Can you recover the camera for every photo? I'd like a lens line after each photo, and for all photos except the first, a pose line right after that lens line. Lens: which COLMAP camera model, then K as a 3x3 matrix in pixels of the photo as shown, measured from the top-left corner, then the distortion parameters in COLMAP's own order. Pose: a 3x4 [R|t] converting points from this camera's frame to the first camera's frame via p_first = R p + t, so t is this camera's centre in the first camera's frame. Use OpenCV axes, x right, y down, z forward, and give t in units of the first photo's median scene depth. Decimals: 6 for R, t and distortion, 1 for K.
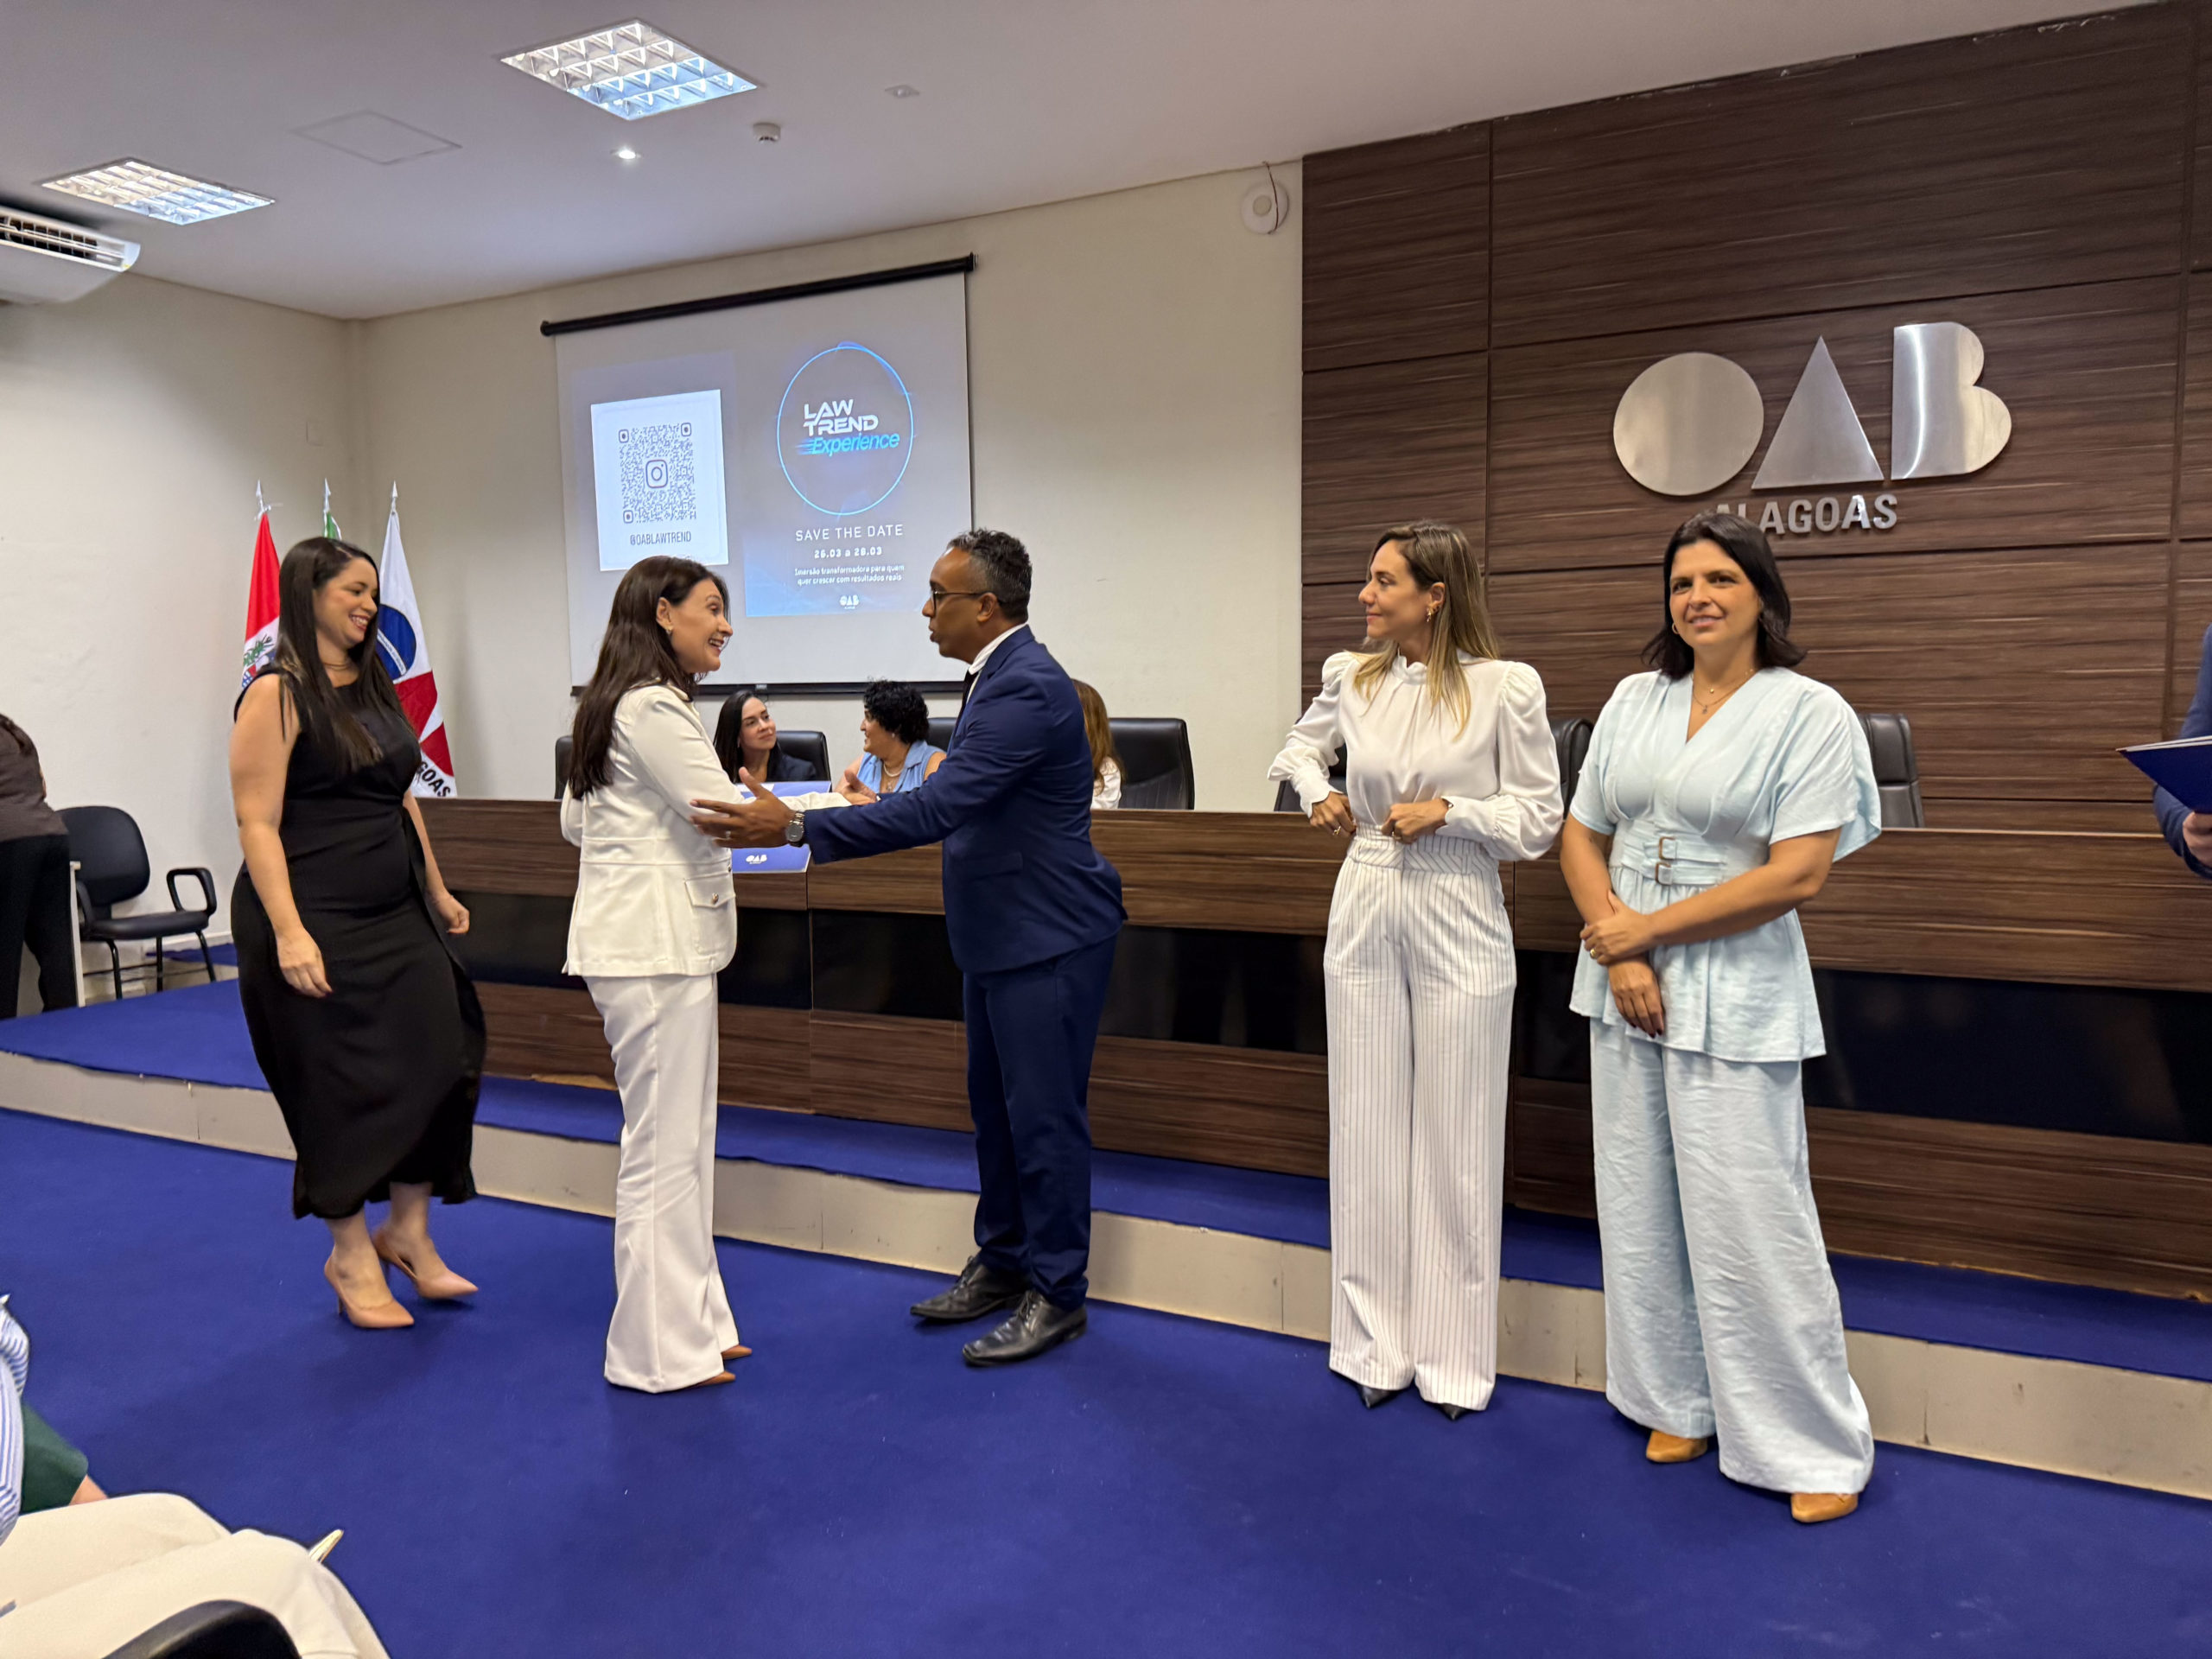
lens RADIAL K [[1706.1, 0, 1107.6], [0, 1706.1, 843.7], [0, 0, 1]] dist [0.045608, -0.072365]
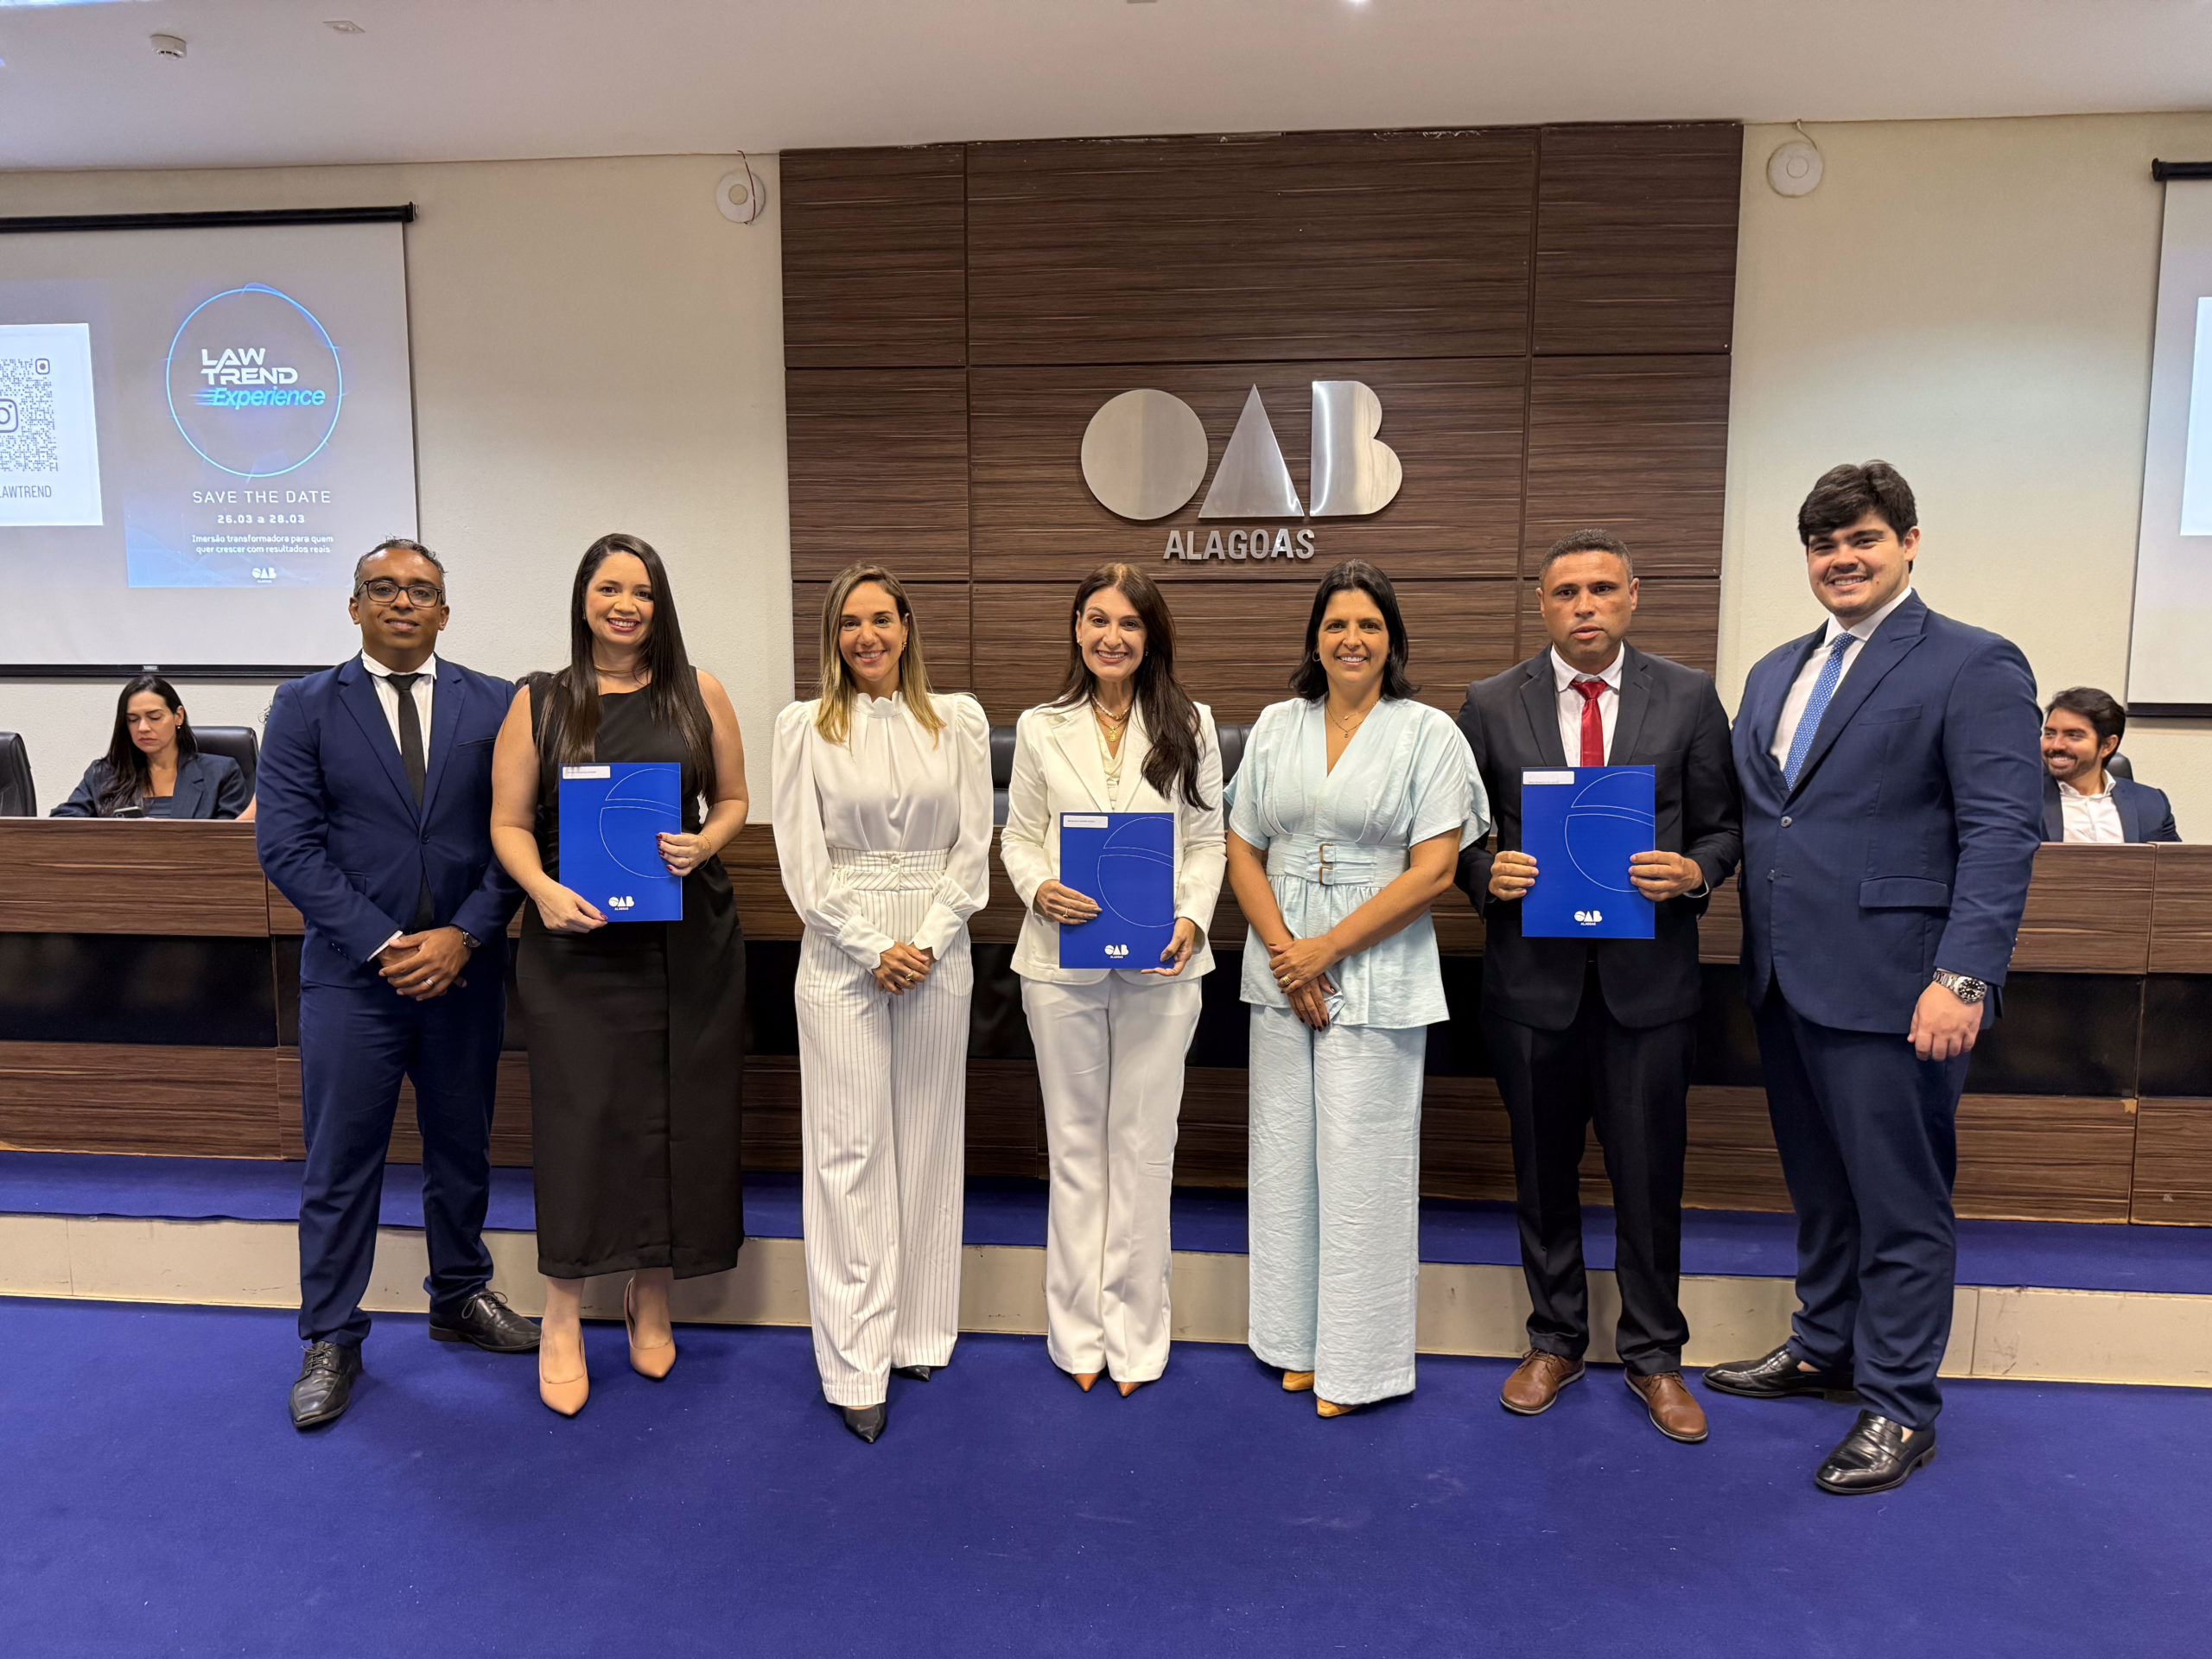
lens RADIAL K [[1670.8, 0, 1107.3], [0, 1670.8, 842.4], [0, 0, 1]] dist [0.141703, -0.243592]
pose [[0.923751, -0.016144, 0.382653, -0.100013], [0.011964, 0.999840, 0.013302, -0.009619], [-0.382807, -0.007710, 0.923796, 0.010586]]
